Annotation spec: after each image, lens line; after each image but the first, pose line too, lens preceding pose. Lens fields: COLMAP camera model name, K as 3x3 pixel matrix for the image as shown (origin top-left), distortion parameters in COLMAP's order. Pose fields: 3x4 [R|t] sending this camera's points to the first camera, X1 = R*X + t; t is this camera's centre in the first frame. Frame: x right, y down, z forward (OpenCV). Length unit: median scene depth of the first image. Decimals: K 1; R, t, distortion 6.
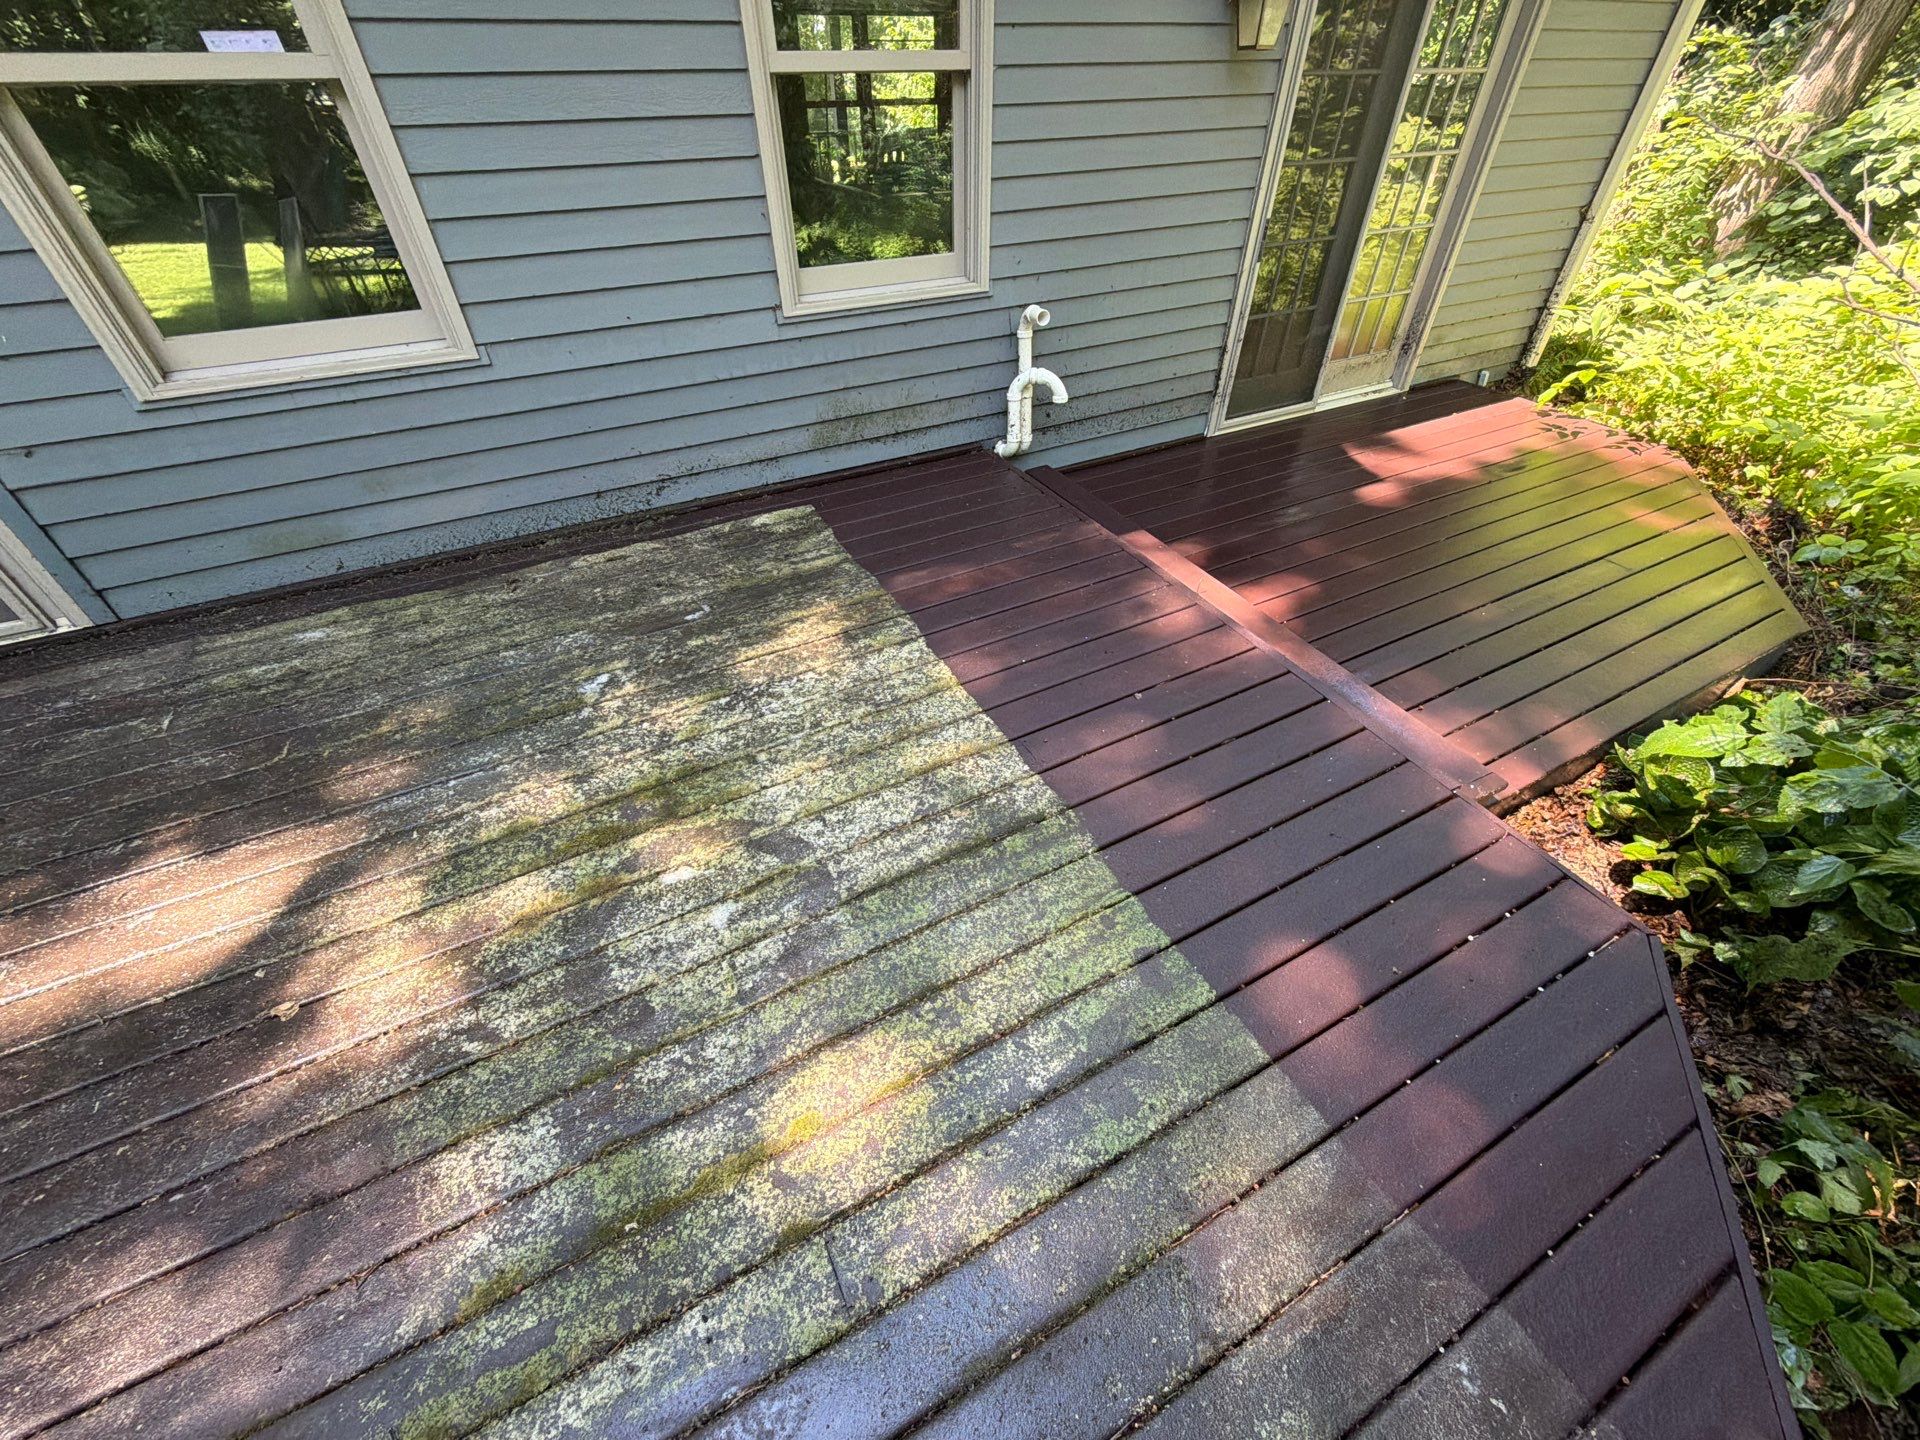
lens RADIAL K [[743.4, 0, 956.3], [0, 743.4, 710.8], [0, 0, 1]] dist [-0.001914, -0.001055]
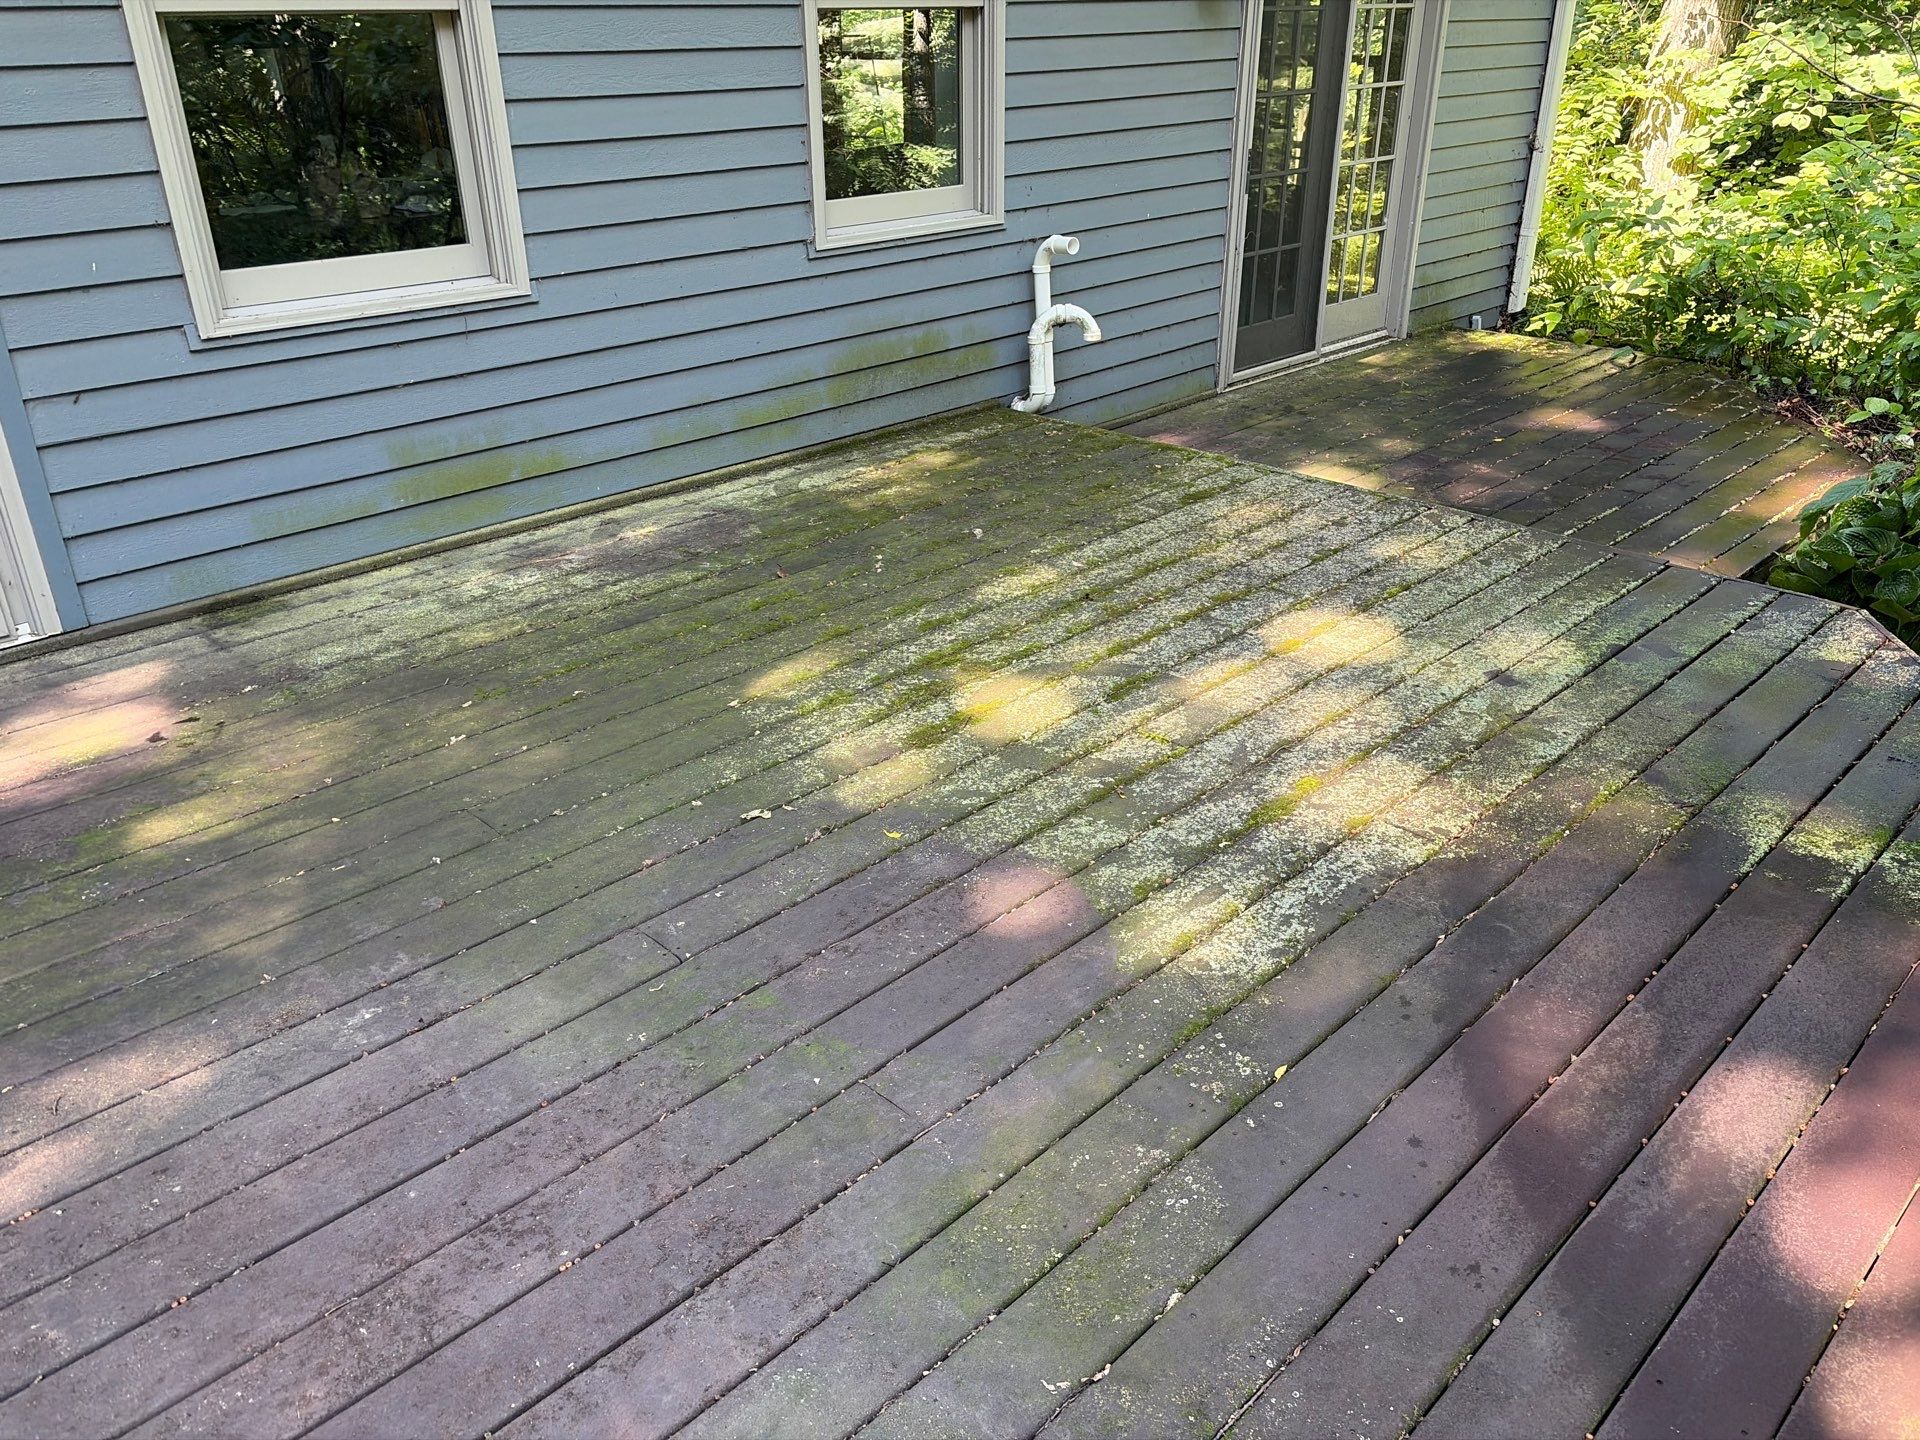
lens RADIAL K [[1444.5, 0, 962.0], [0, 1444.5, 720.7], [0, 0, 1]] dist [0.007115, 0.005715]
pose [[0.951831, -0.130617, 0.277410, -0.537690], [0.195077, 0.955975, -0.219219, 0.341471], [-0.236563, 0.262776, 0.935407, -0.402729]]
